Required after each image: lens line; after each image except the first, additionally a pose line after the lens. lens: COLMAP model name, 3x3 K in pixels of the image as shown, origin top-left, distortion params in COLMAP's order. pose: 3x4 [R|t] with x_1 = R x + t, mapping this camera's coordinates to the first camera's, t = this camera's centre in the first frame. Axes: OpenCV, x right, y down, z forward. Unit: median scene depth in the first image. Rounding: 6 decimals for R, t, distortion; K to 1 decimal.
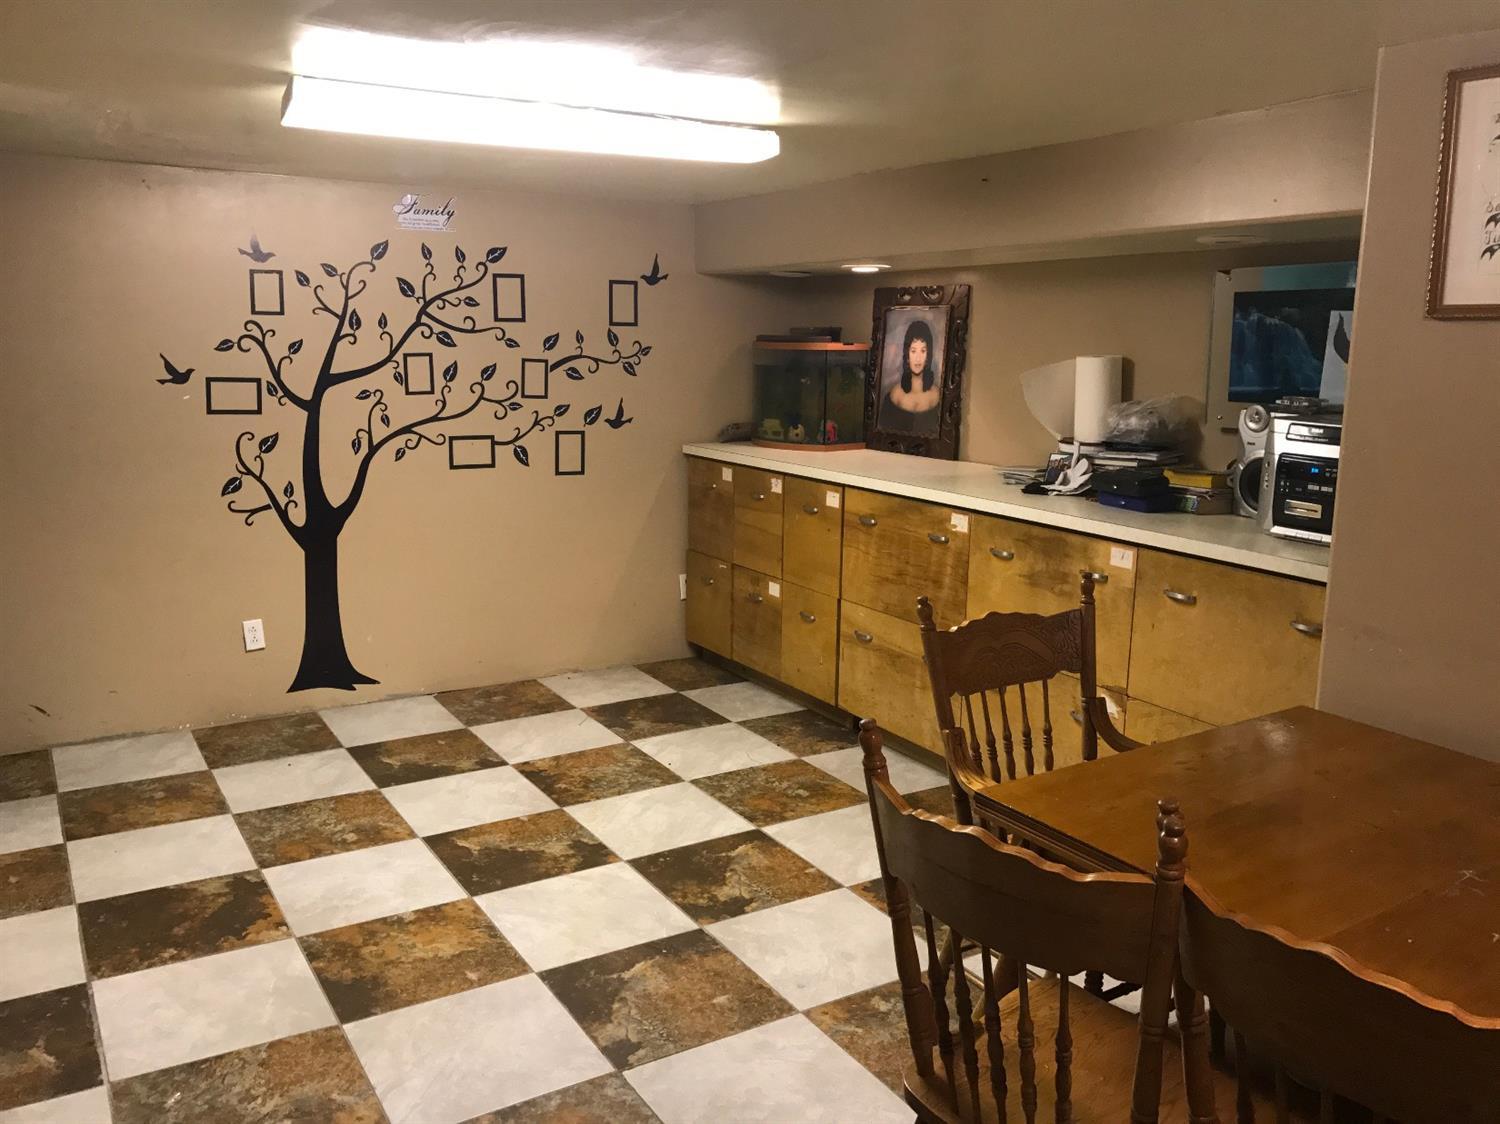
lens RADIAL K [[1240.9, 0, 751.7], [0, 1240.9, 531.9], [0, 0, 1]] dist [0.012908, -0.001964]
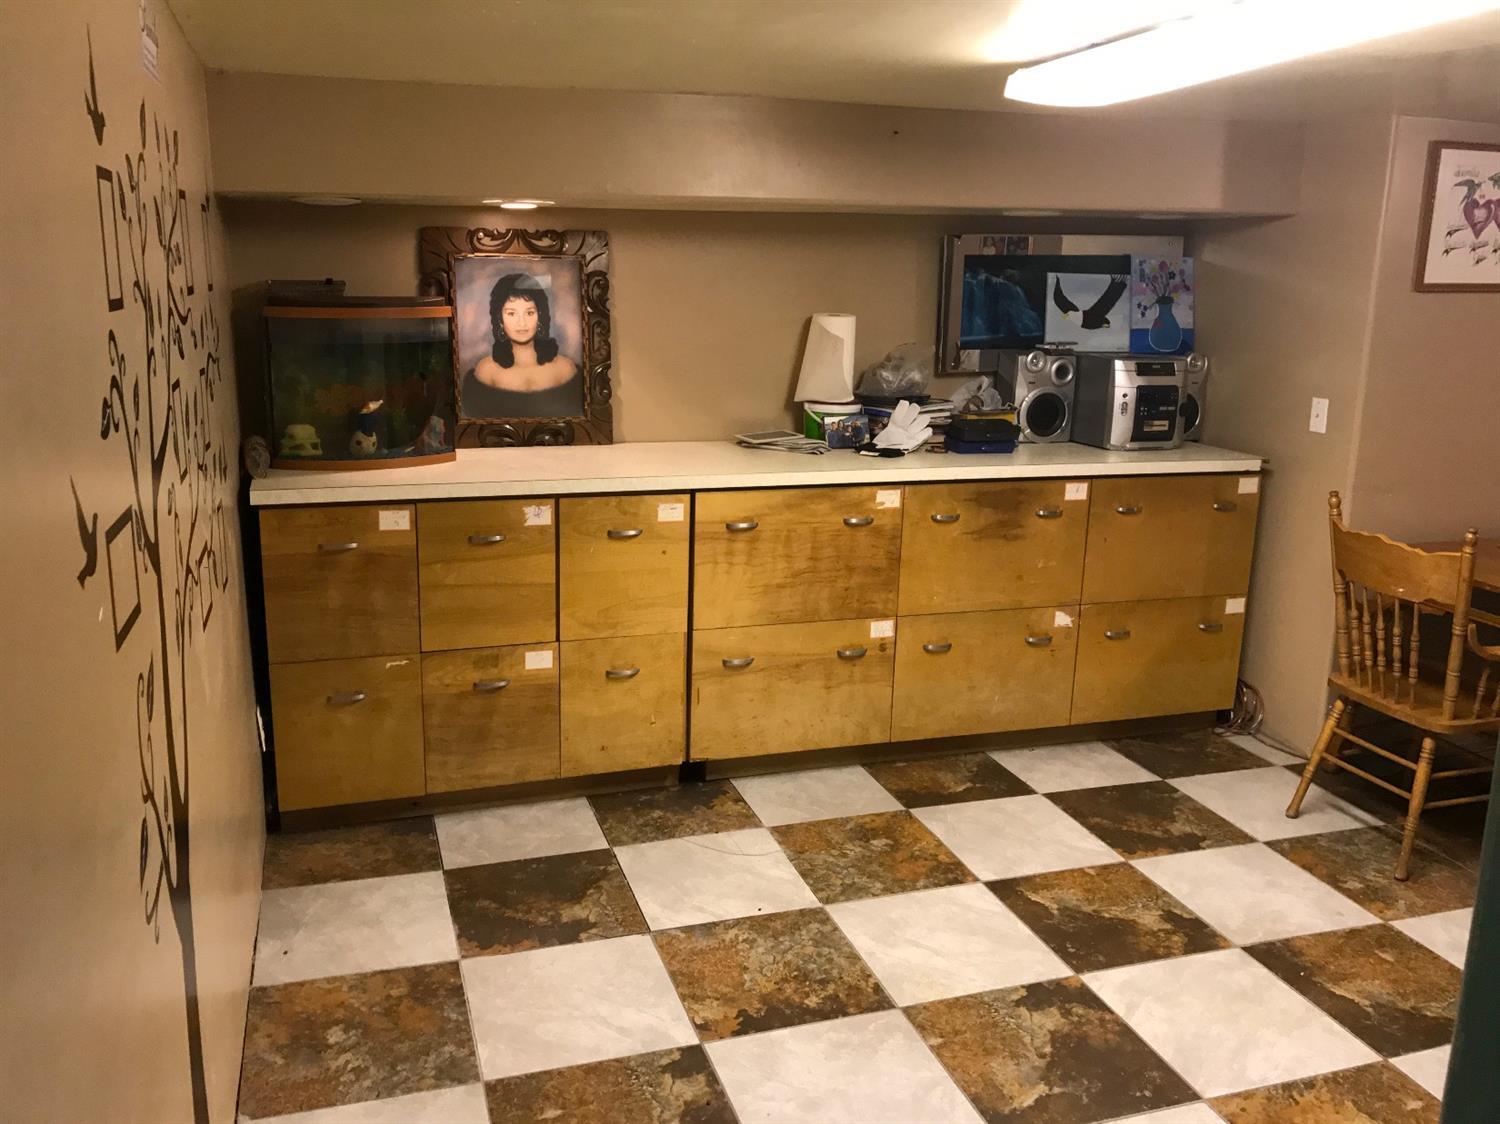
lens RADIAL K [[1240.9, 0, 751.7], [0, 1240.9, 531.9], [0, 0, 1]] dist [0.012908, -0.001964]
pose [[0.229002, -0.215495, 0.949273, -0.685362], [0.142604, 0.972094, 0.186274, -0.156766], [-0.962924, 0.092713, 0.253342, 0.778426]]
